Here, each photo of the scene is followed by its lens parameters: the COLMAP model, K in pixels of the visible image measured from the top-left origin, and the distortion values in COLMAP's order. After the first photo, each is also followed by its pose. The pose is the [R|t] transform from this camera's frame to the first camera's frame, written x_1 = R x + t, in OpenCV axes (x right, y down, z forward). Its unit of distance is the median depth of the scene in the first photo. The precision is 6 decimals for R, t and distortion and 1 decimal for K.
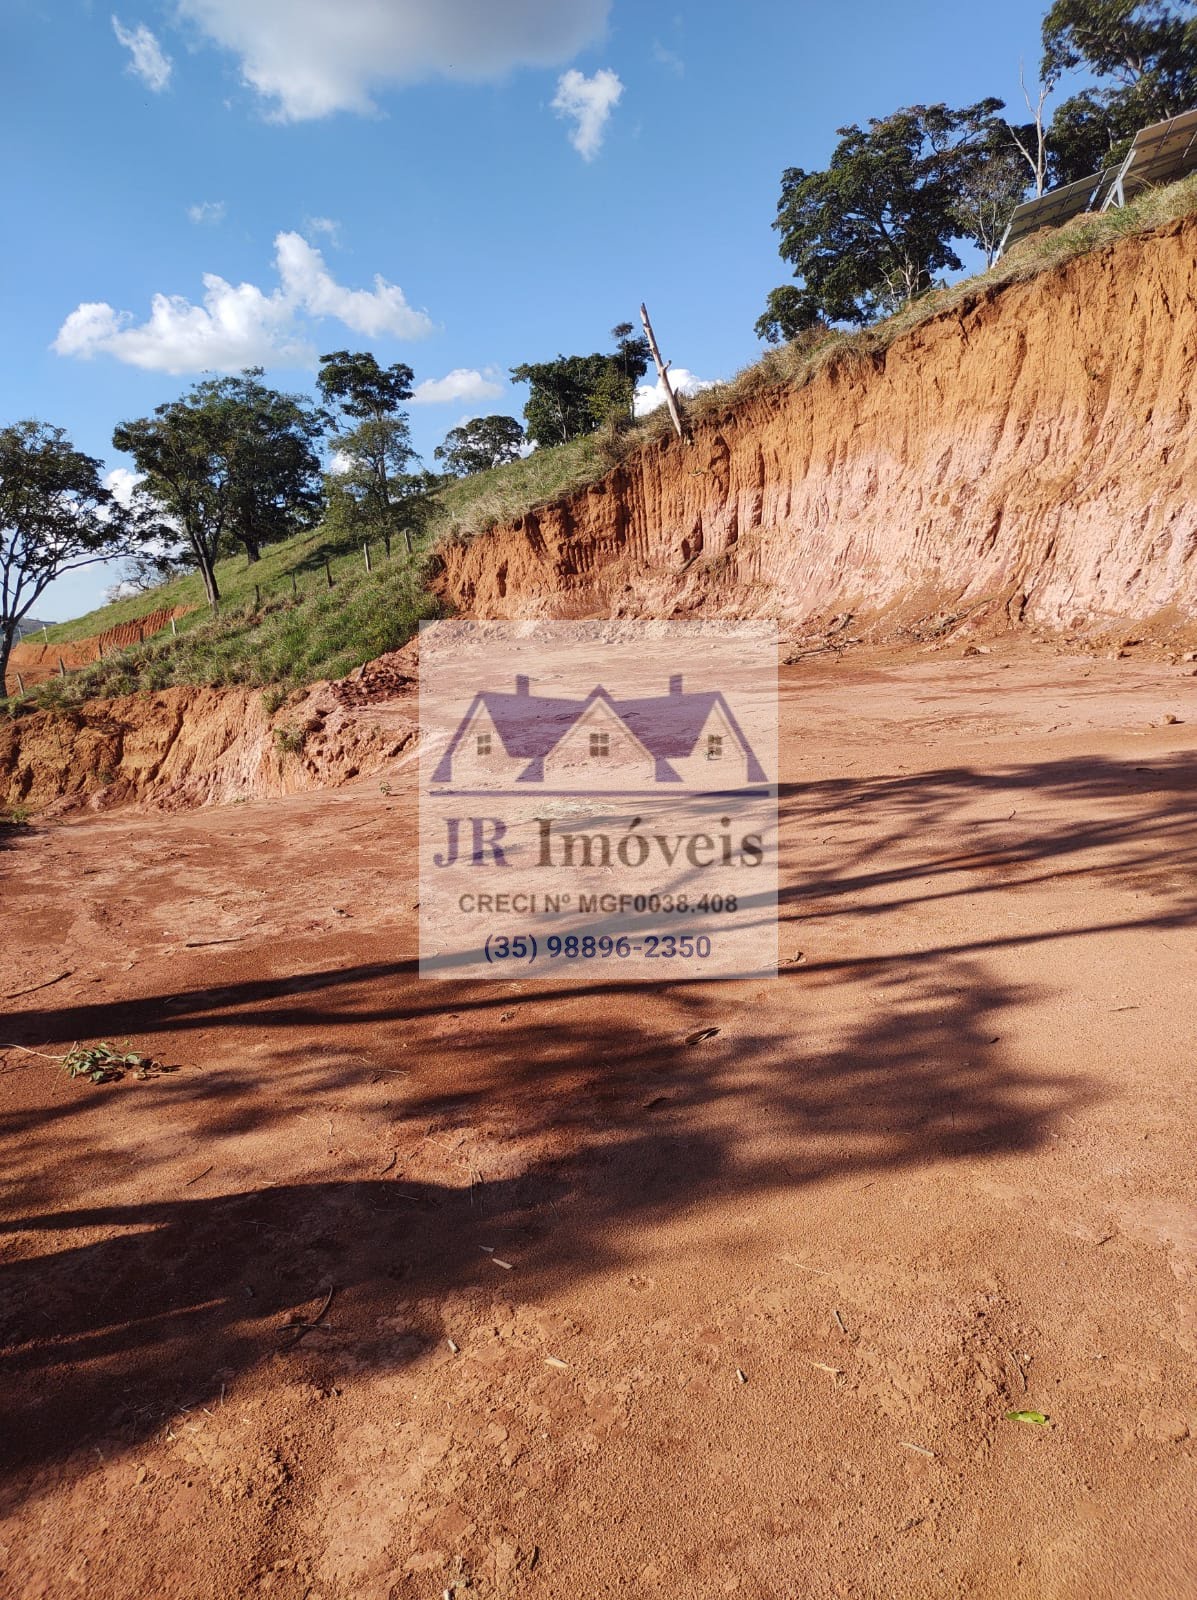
lens RADIAL K [[1165.9, 0, 647.5], [0, 1165.9, 790.4], [0, 0, 1]] dist [0.066592, -0.058956]
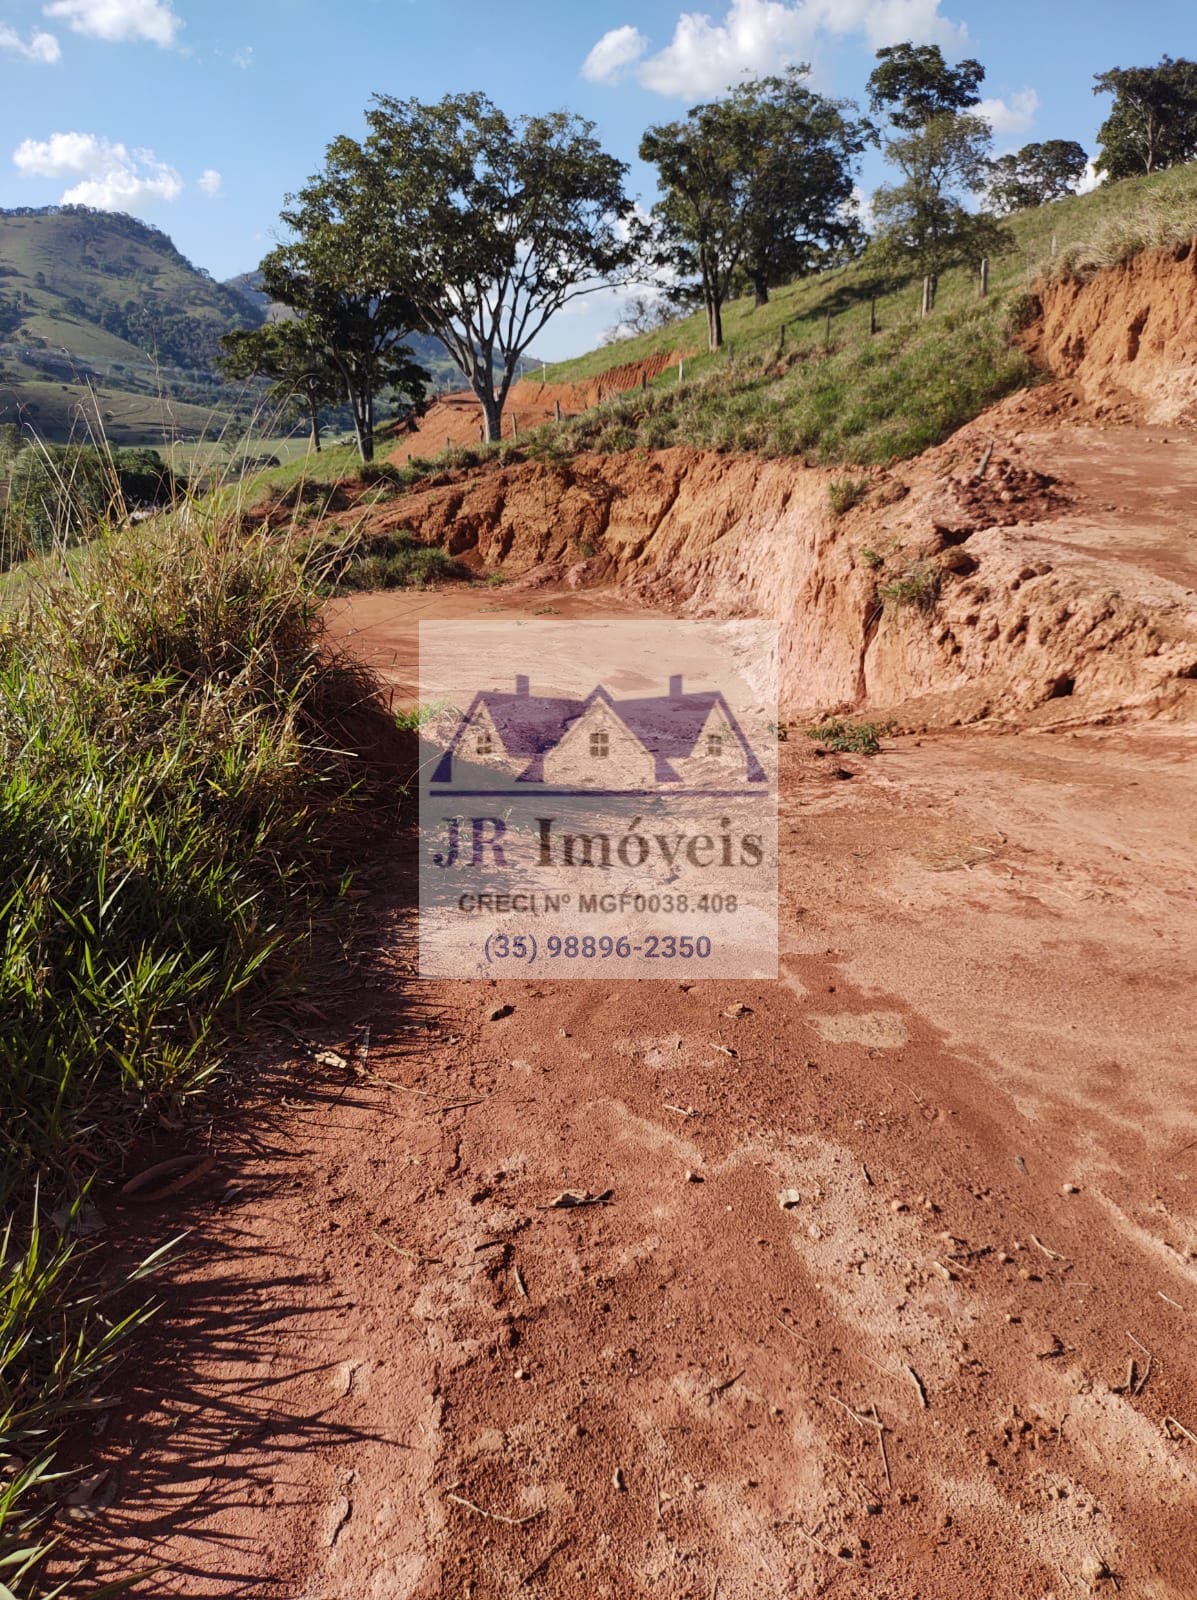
lens RADIAL K [[1078.3, 0, 627.3], [0, 1078.3, 744.3], [0, 0, 1]] dist [0.044202, -0.042141]
pose [[0.920516, 0.197384, -0.337180, -0.116397], [-0.137001, 0.971275, 0.194564, -0.024456], [0.365898, -0.132905, 0.921116, 0.223583]]
